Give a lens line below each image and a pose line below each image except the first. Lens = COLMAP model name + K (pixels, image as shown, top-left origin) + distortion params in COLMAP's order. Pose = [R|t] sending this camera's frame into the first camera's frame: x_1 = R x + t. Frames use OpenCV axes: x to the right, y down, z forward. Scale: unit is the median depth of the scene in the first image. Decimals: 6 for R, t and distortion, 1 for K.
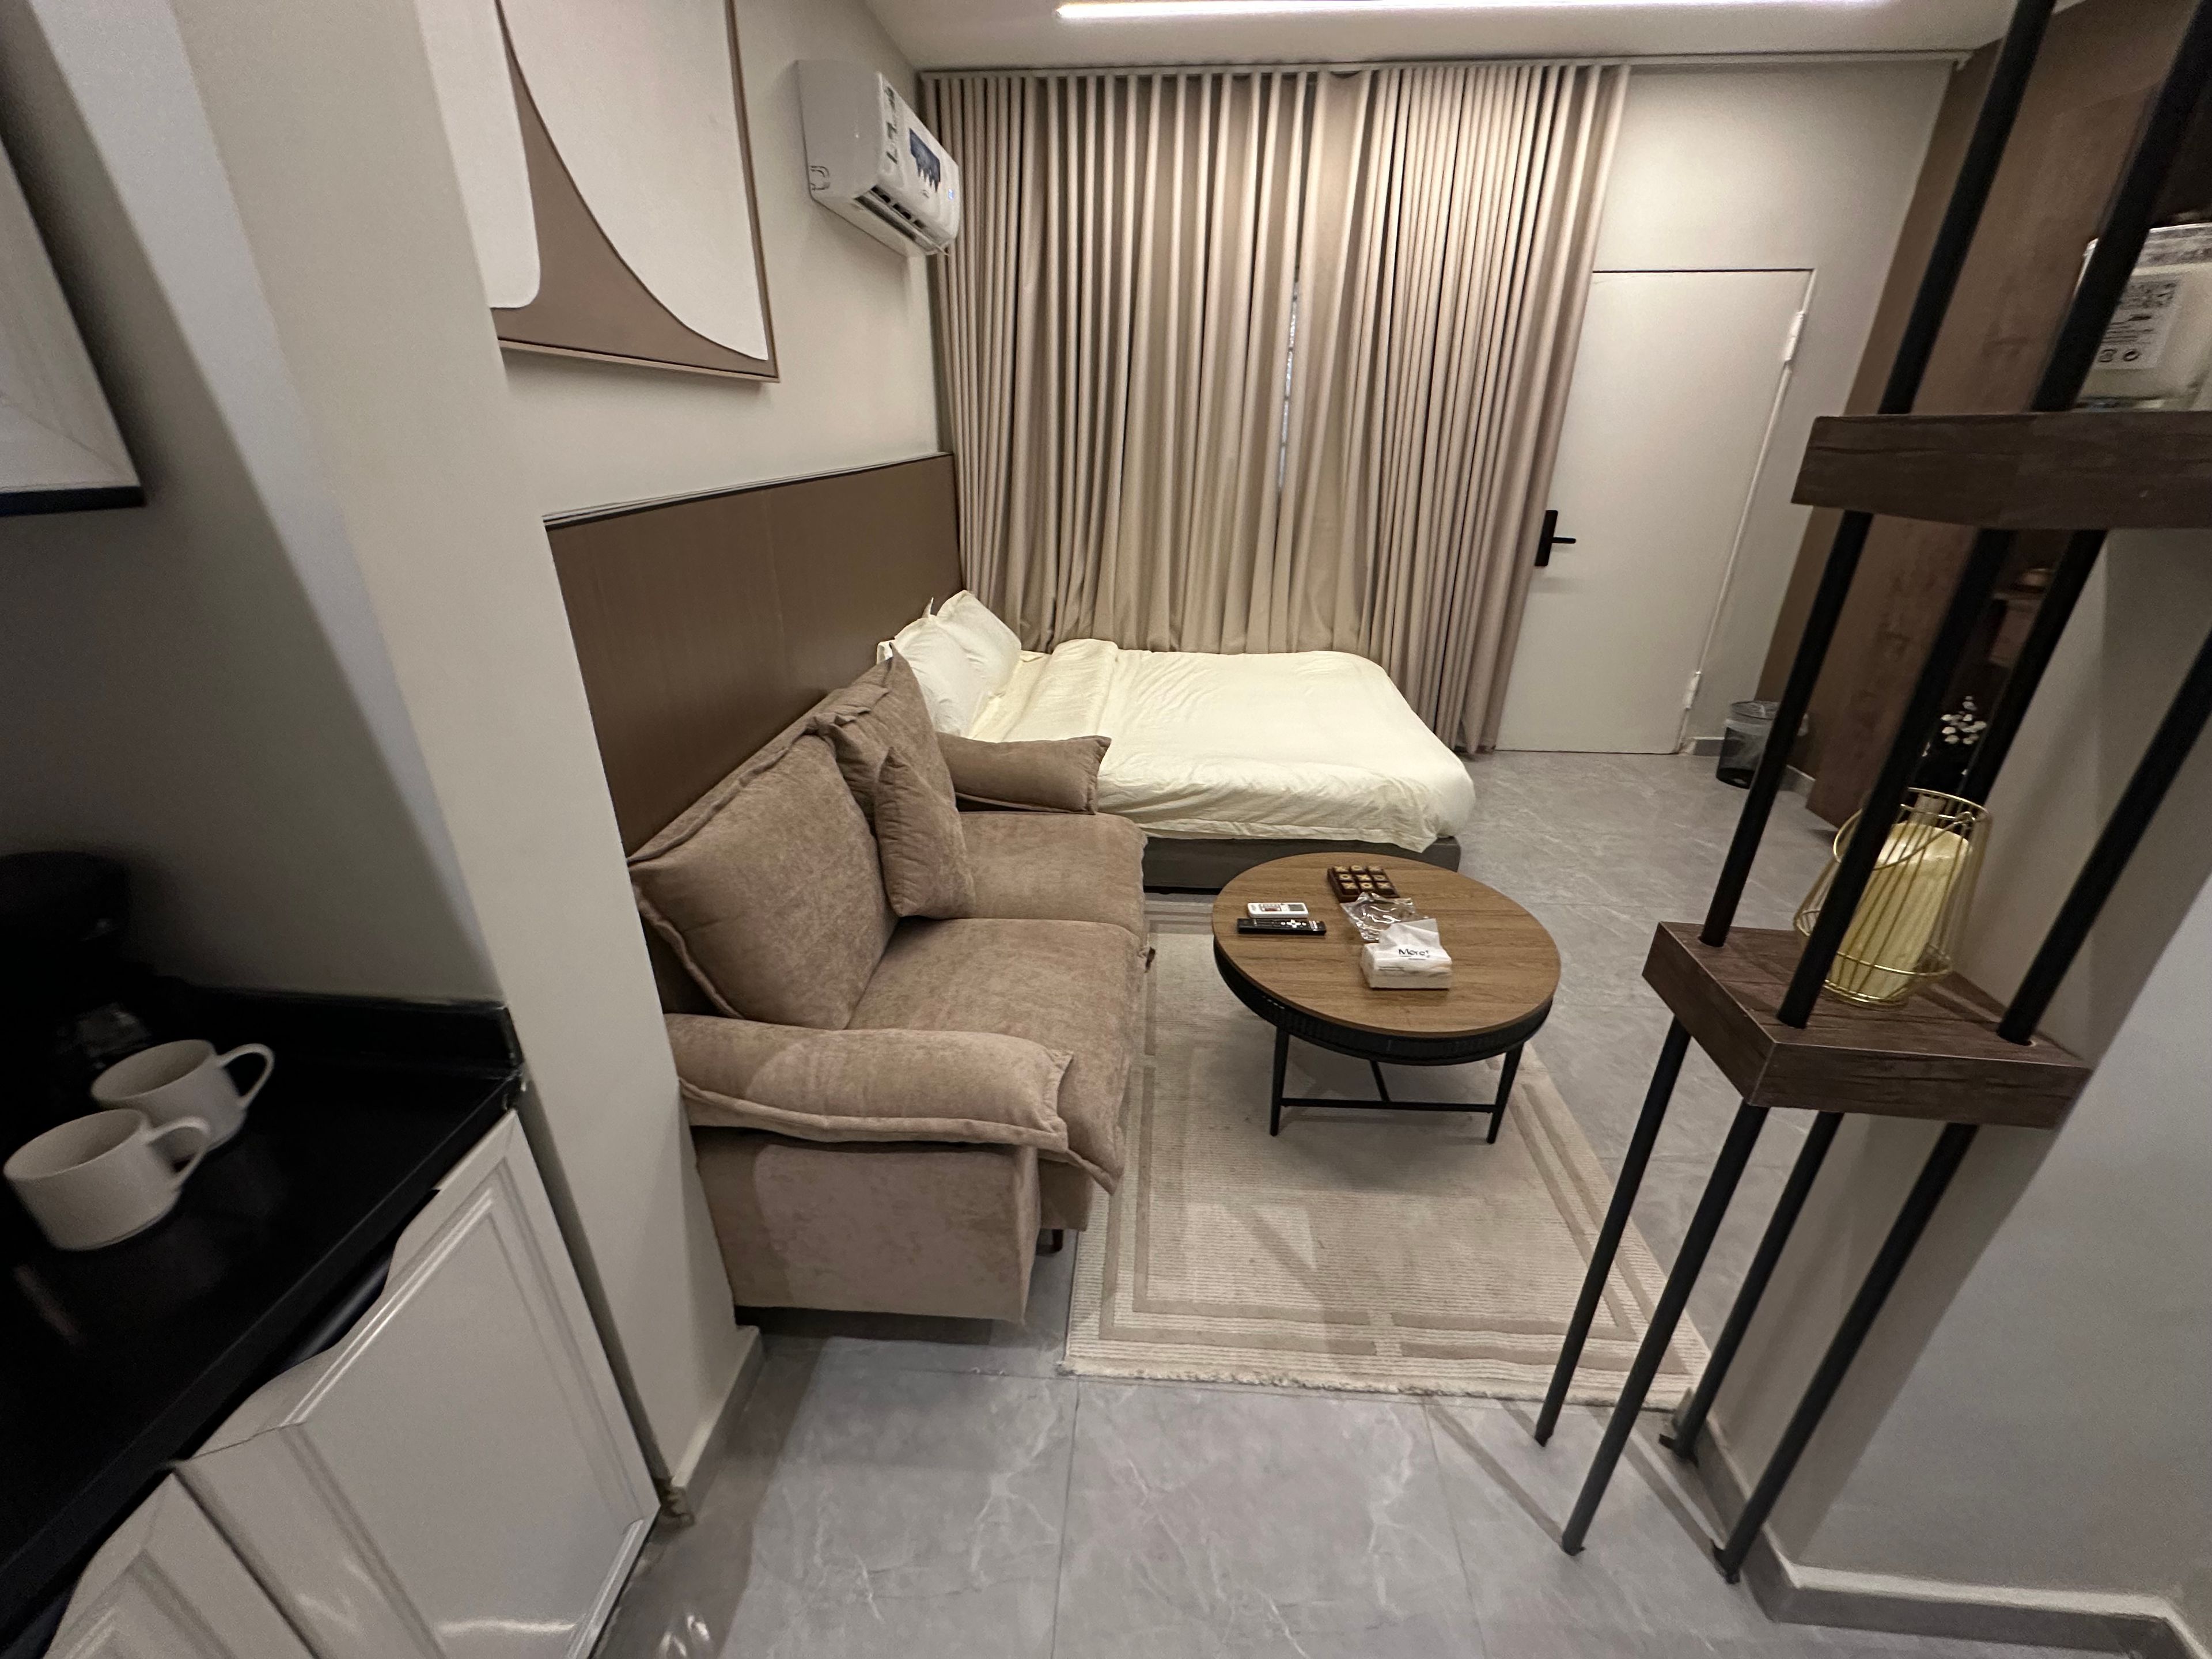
lens RADIAL K [[881.0, 0, 1106.0], [0, 881.0, 829.5], [0, 0, 1]] dist [0.001060, 0.000198]
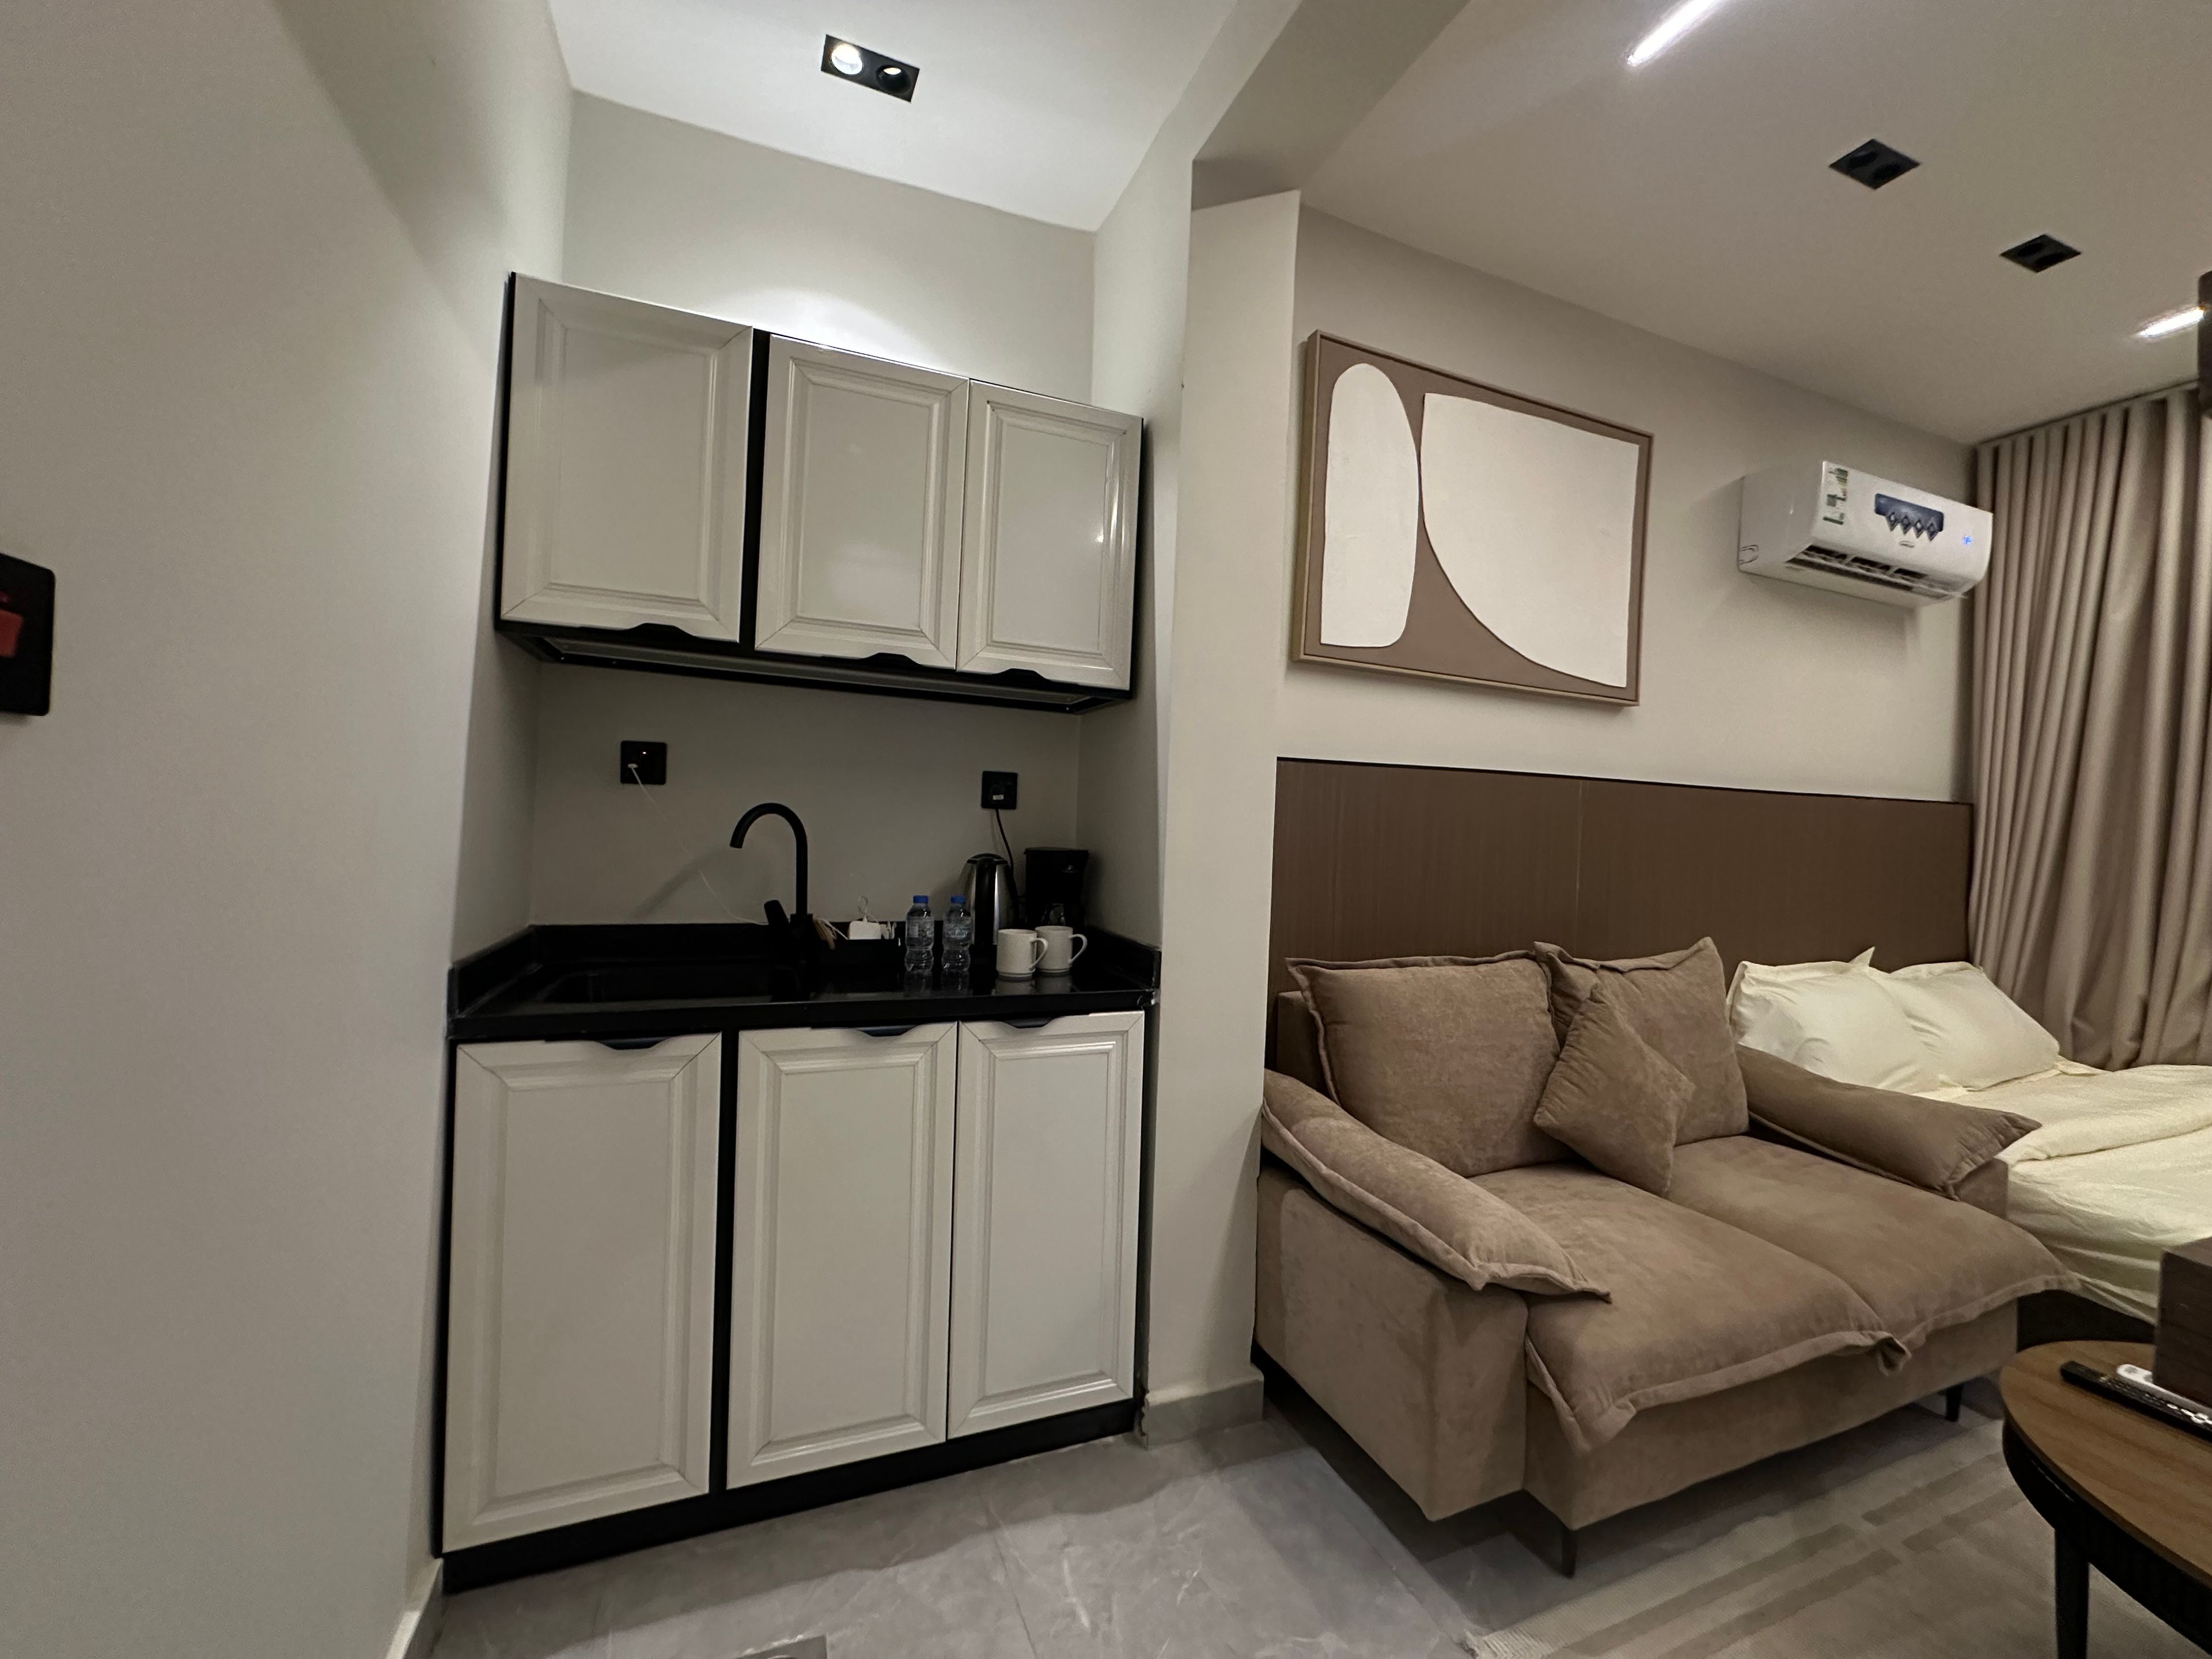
lens RADIAL K [[881.0, 0, 1106.0], [0, 881.0, 829.5], [0, 0, 1]] dist [0.001060, 0.000198]
pose [[0.444570, 0.021683, -0.895482, 0.521630], [-0.408622, 0.894535, -0.181204, 0.206978], [0.797111, 0.446471, 0.406543, 0.035177]]
